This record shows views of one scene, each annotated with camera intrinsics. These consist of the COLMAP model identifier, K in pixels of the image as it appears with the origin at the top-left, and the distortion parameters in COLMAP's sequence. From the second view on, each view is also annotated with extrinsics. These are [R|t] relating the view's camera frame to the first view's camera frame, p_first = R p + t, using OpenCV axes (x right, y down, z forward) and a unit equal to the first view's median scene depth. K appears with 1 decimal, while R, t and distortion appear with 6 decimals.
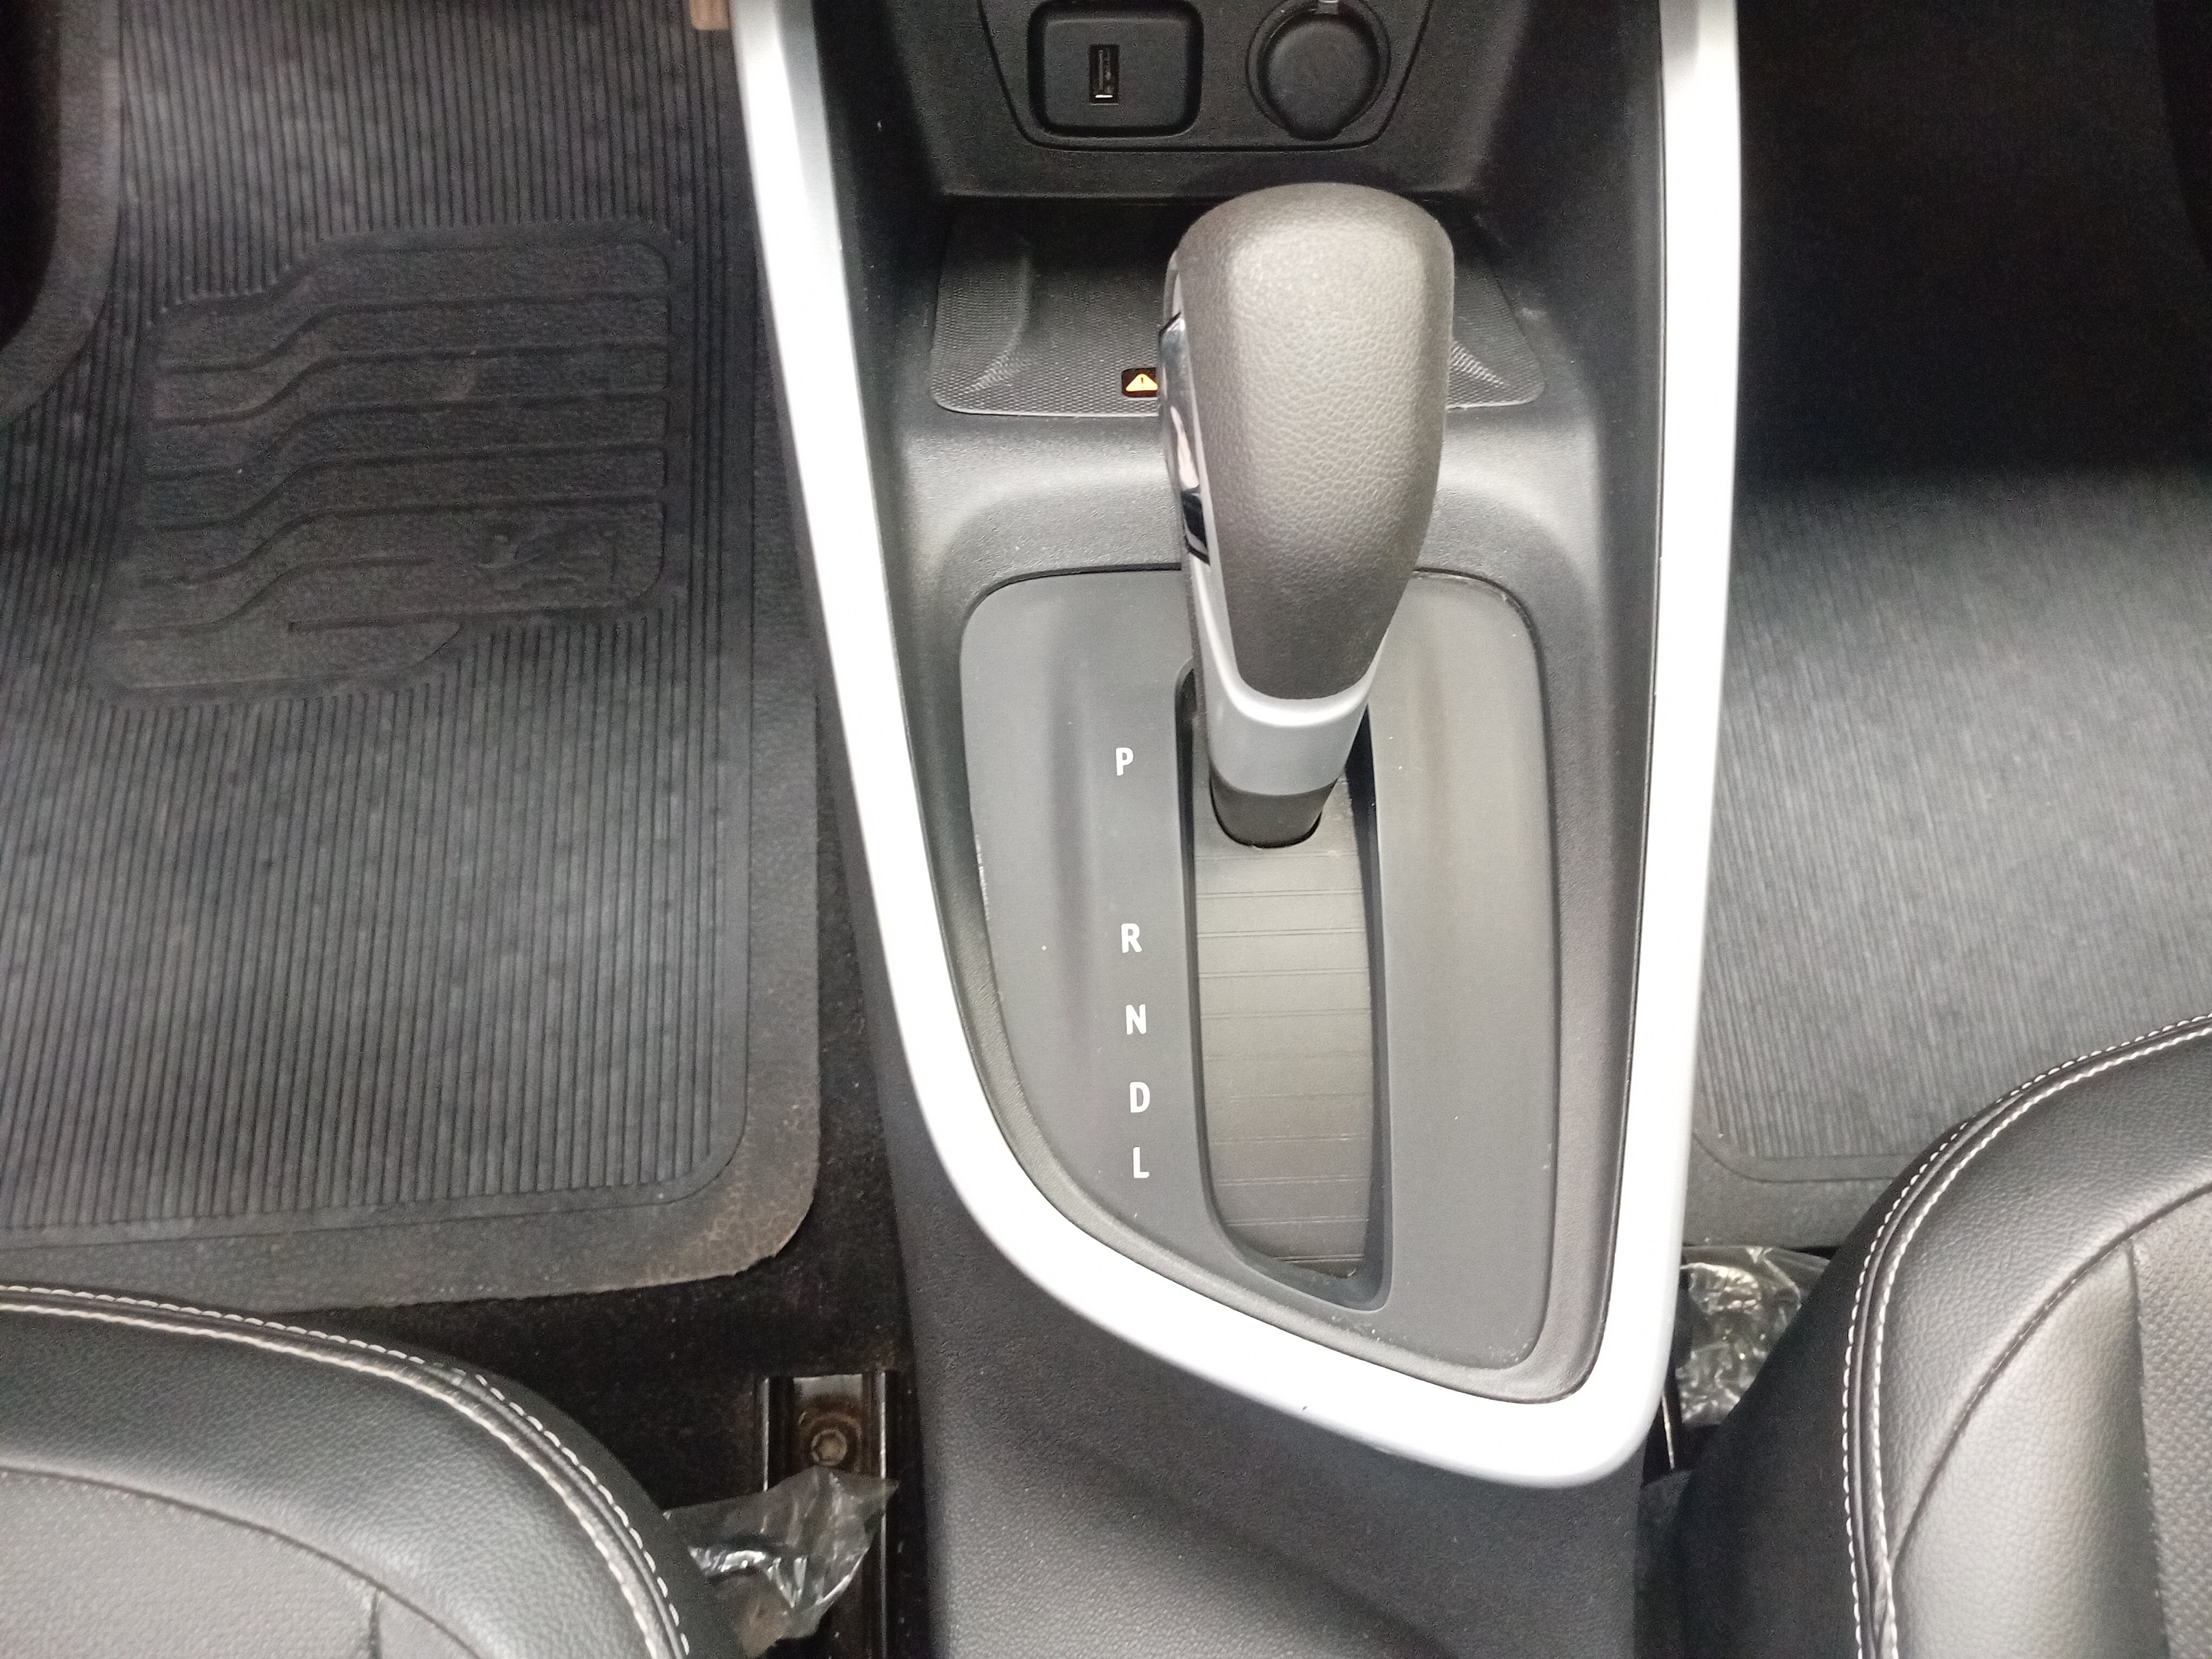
lens RADIAL K [[1737.2, 0, 1104.0], [0, 1737.2, 824.9], [0, 0, 1]] dist [0.019963, -0.078398]
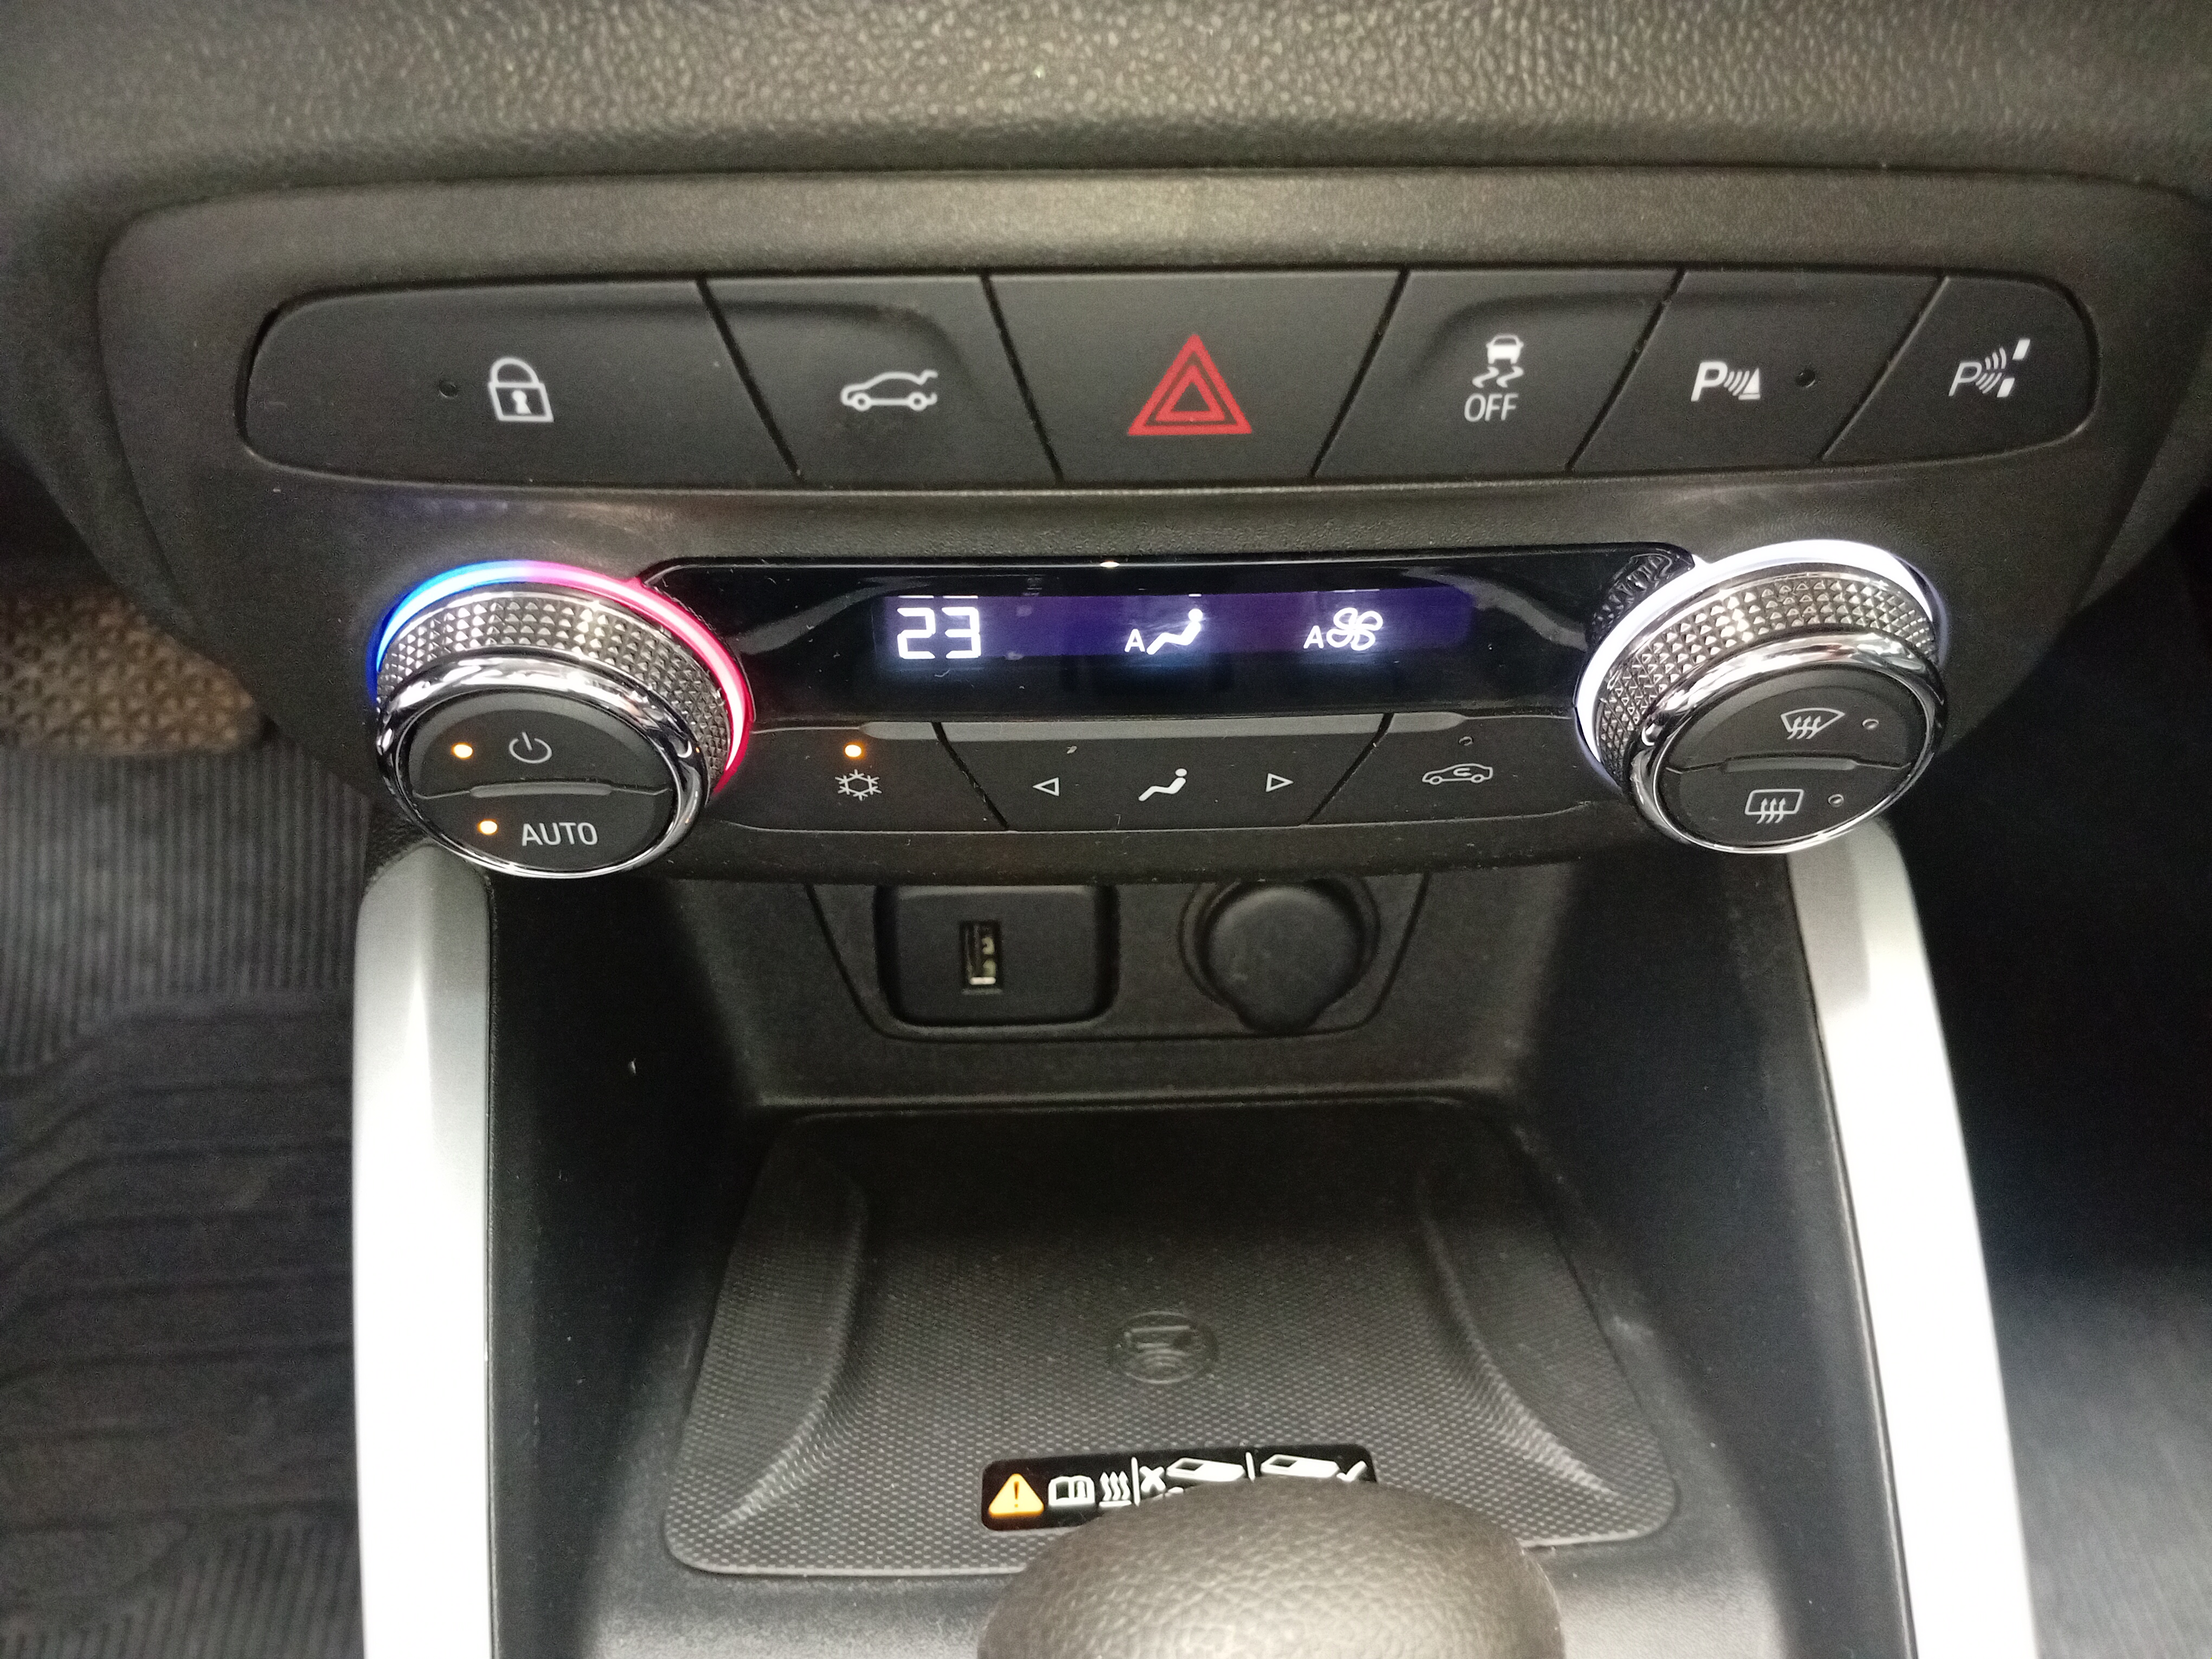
lens RADIAL K [[1737.2, 0, 1100.9], [0, 1737.2, 836.2], [0, 0, 1]] dist [0.019963, -0.078398]
pose [[0.999896, -0.014394, 0.000090, 0.031083], [0.013693, 0.949221, -0.314312, -0.158289], [0.004438, 0.314281, 0.949320, 0.193846]]
